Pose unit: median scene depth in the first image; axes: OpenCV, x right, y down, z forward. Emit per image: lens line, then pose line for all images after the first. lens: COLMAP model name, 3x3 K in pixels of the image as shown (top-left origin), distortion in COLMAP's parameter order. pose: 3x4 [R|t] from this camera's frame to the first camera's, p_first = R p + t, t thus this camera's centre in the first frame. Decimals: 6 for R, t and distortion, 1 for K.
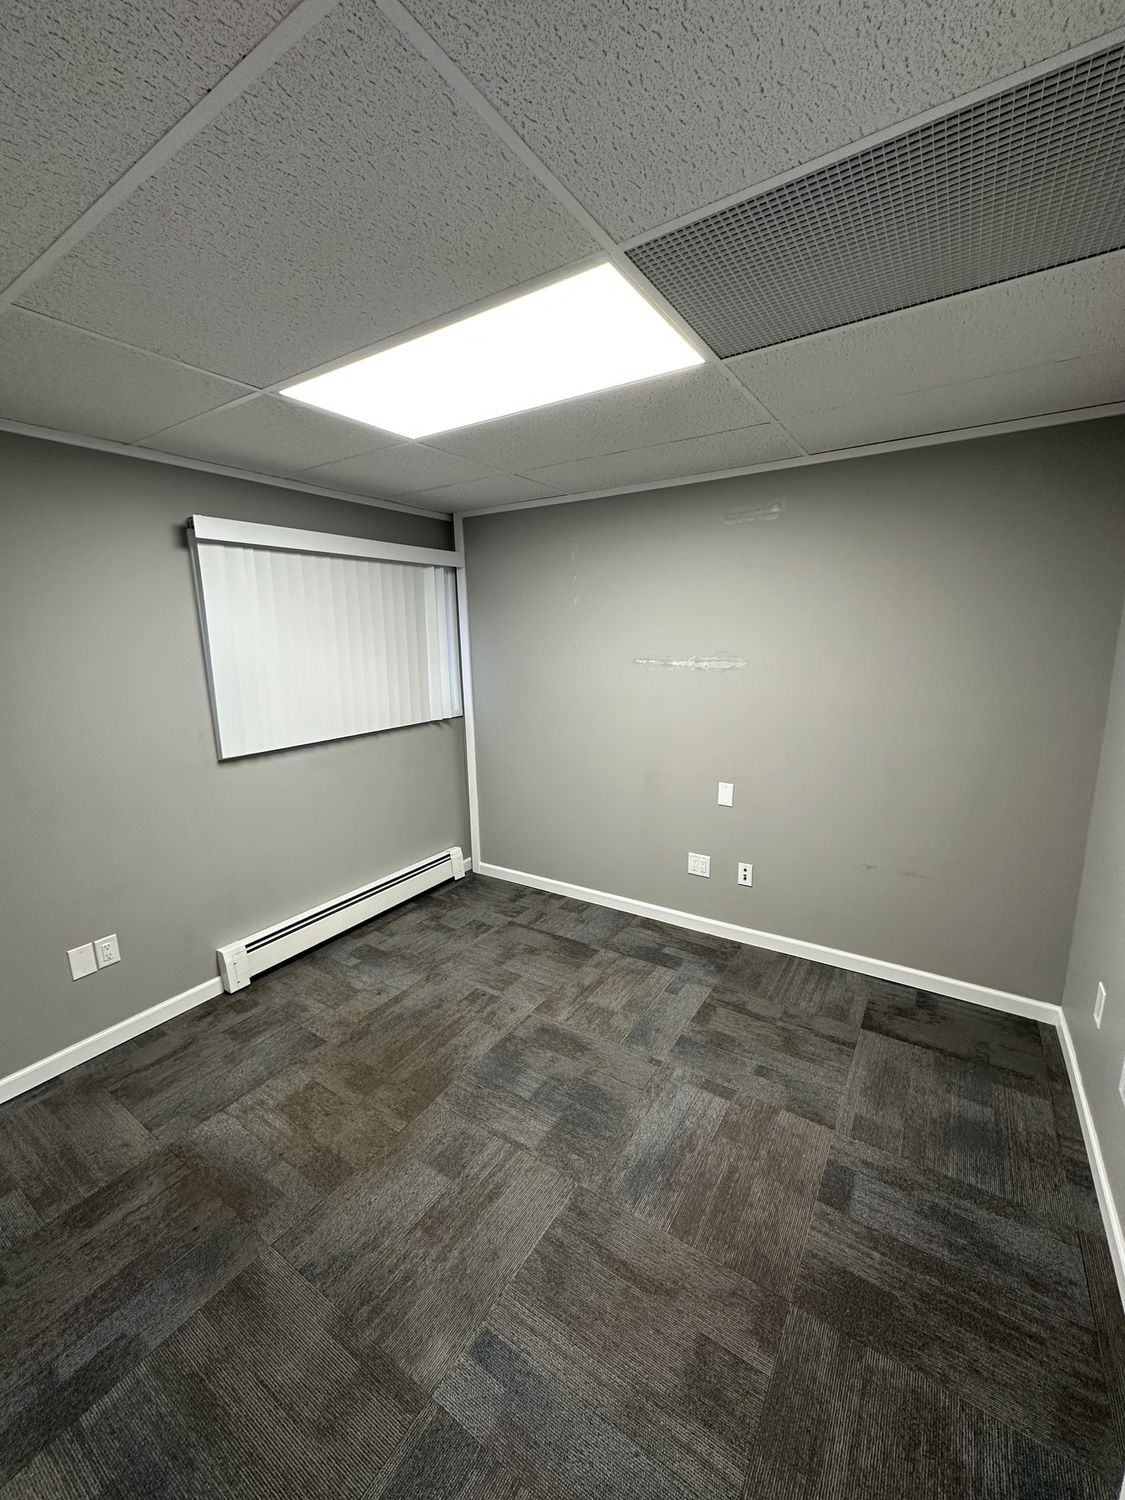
lens RADIAL K [[596.5, 0, 560.3], [0, 596.5, 748.9], [0, 0, 1]] dist [-0.002909, 0.000190]
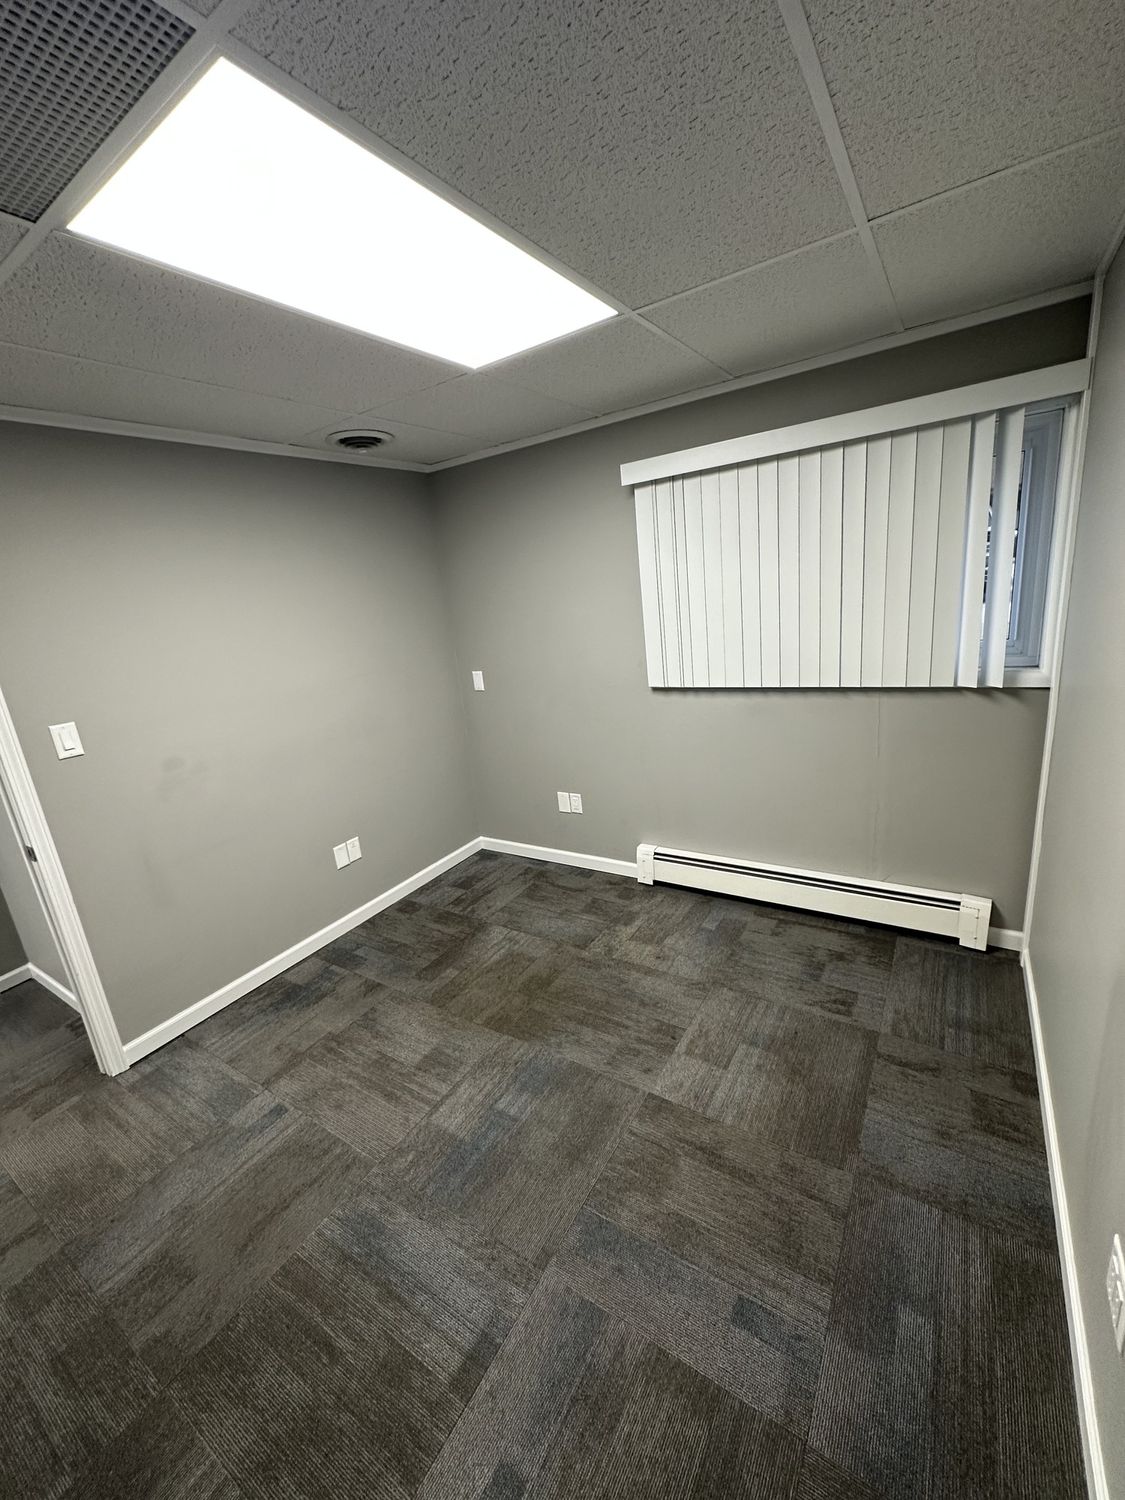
lens RADIAL K [[596.5, 0, 560.3], [0, 596.5, 748.9], [0, 0, 1]] dist [-0.002909, 0.000190]
pose [[0.010783, 0.276331, -0.961002, 0.550953], [-0.089192, 0.957493, 0.274322, -0.168464], [0.995956, 0.082755, 0.034971, 0.825666]]
